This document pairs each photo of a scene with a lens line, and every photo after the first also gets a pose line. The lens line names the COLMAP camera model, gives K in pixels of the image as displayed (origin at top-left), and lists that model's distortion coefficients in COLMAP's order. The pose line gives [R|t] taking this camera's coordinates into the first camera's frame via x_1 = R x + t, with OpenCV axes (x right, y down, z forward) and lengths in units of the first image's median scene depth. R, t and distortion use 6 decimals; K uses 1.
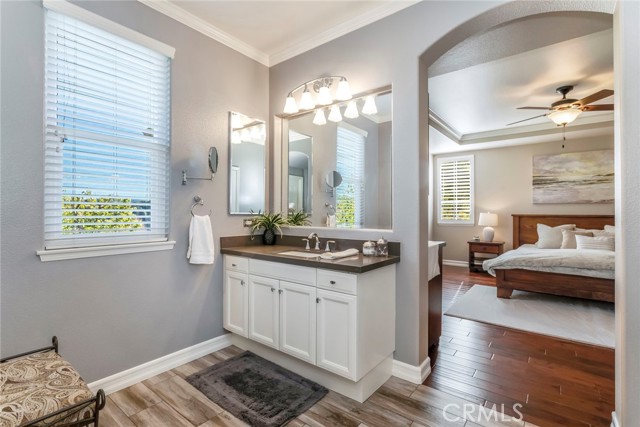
lens RADIAL K [[300.4, 0, 319.5], [0, 300.4, 212.3], [0, 0, 1]] dist [0.000332, 0.002409]
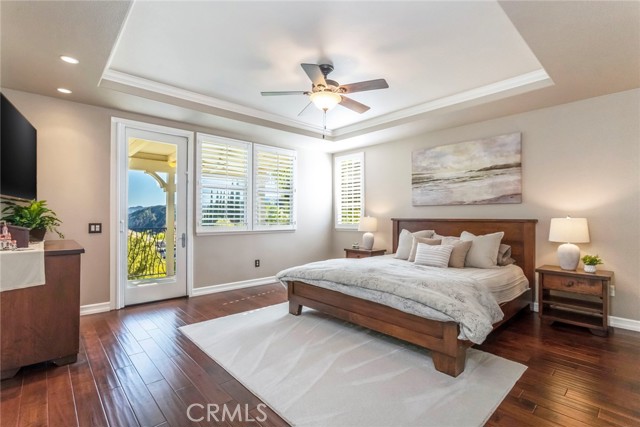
lens RADIAL K [[300.4, 0, 319.6], [0, 300.4, 215.5], [0, 0, 1]] dist [0.000332, 0.002409]
pose [[0.988905, -0.003598, -0.148508, 0.597074], [0.002666, 0.999975, -0.006473, 0.003927], [0.148528, 0.006005, 0.988890, 0.110517]]
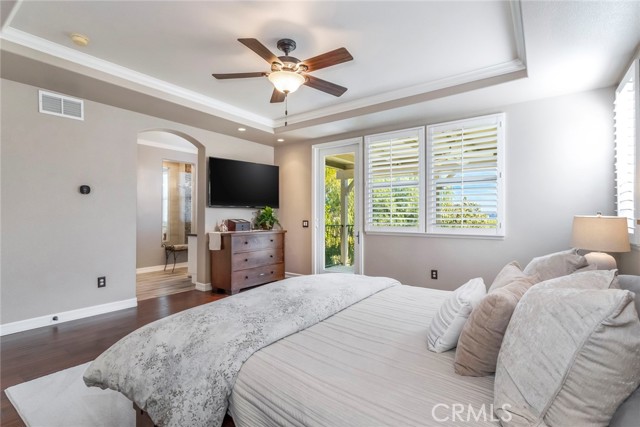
lens RADIAL K [[300.4, 0, 319.0], [0, 300.4, 212.6], [0, 0, 1]] dist [0.000332, 0.002409]
pose [[0.060118, -0.004480, -0.998181, 1.044945], [0.005657, 0.999975, -0.004147, -0.007135], [0.998175, -0.005397, 0.060142, 0.753888]]
